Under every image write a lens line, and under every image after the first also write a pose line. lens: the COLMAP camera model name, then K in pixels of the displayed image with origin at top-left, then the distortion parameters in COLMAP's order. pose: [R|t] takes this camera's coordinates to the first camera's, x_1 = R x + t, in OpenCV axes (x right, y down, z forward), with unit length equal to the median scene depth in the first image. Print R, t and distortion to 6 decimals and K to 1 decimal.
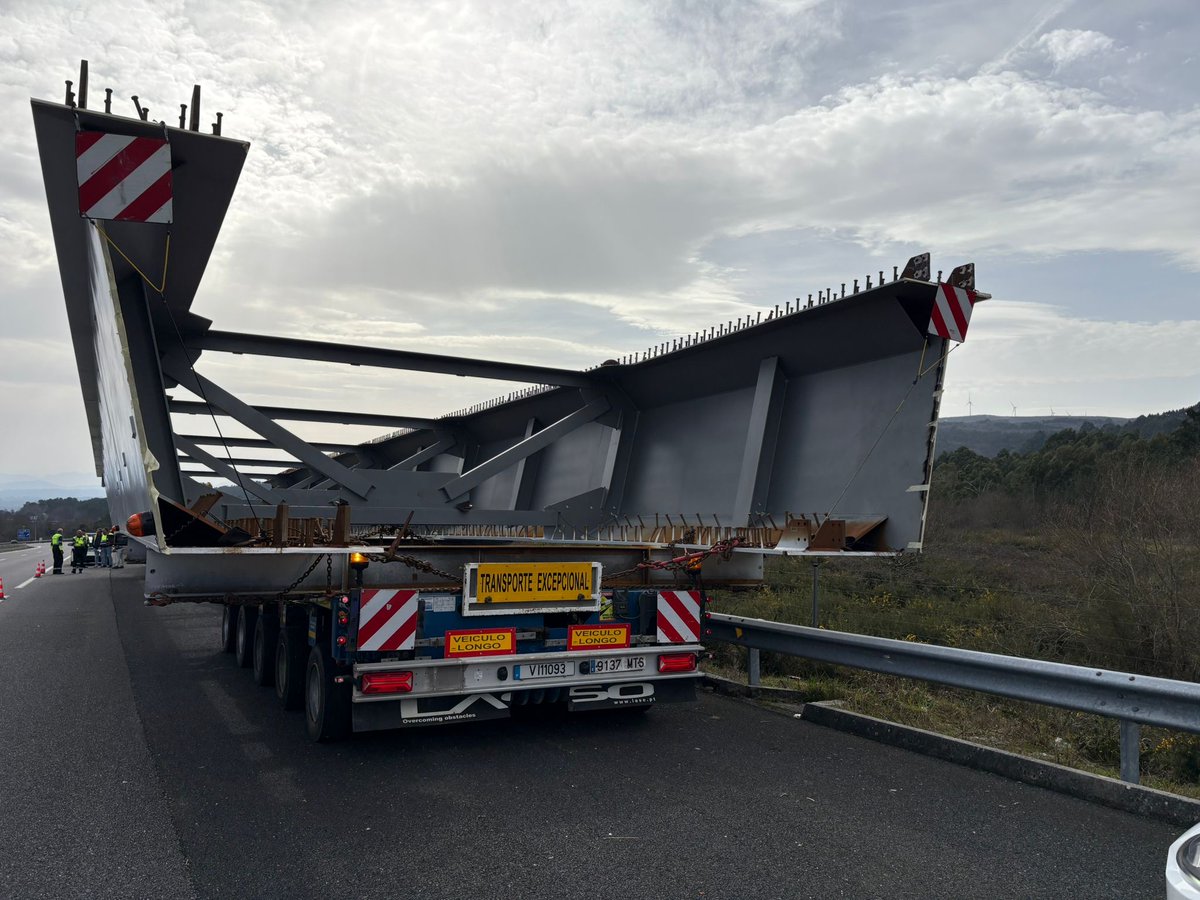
lens RADIAL K [[870.2, 0, 594.3], [0, 870.2, 450.8], [0, 0, 1]] dist [0.092908, -0.124961]
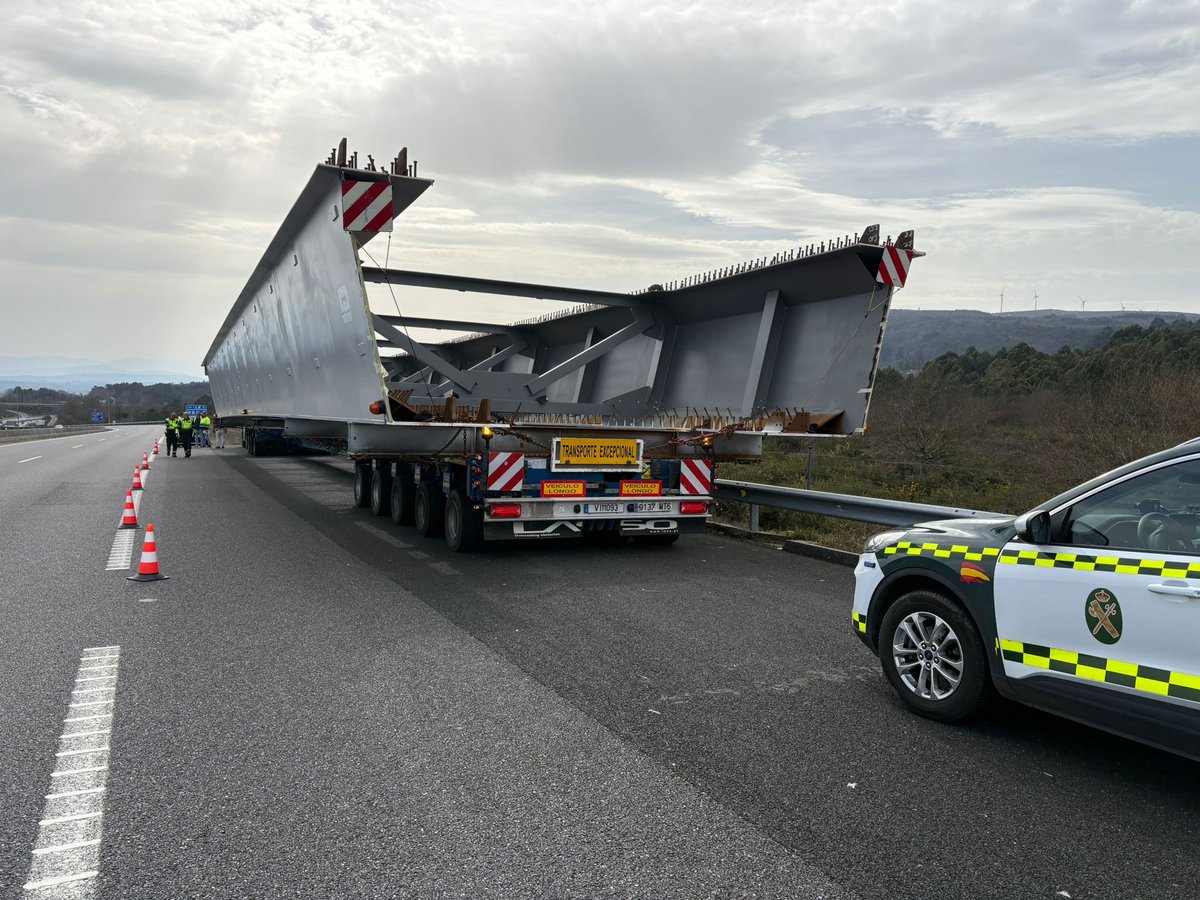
lens RADIAL K [[870.2, 0, 594.3], [0, 870.2, 450.8], [0, 0, 1]] dist [0.092908, -0.124961]
pose [[0.998156, 0.016838, -0.058319, 0.009137], [-0.009570, 0.992394, 0.122729, -0.024812], [0.059942, -0.121944, 0.990725, -0.356480]]
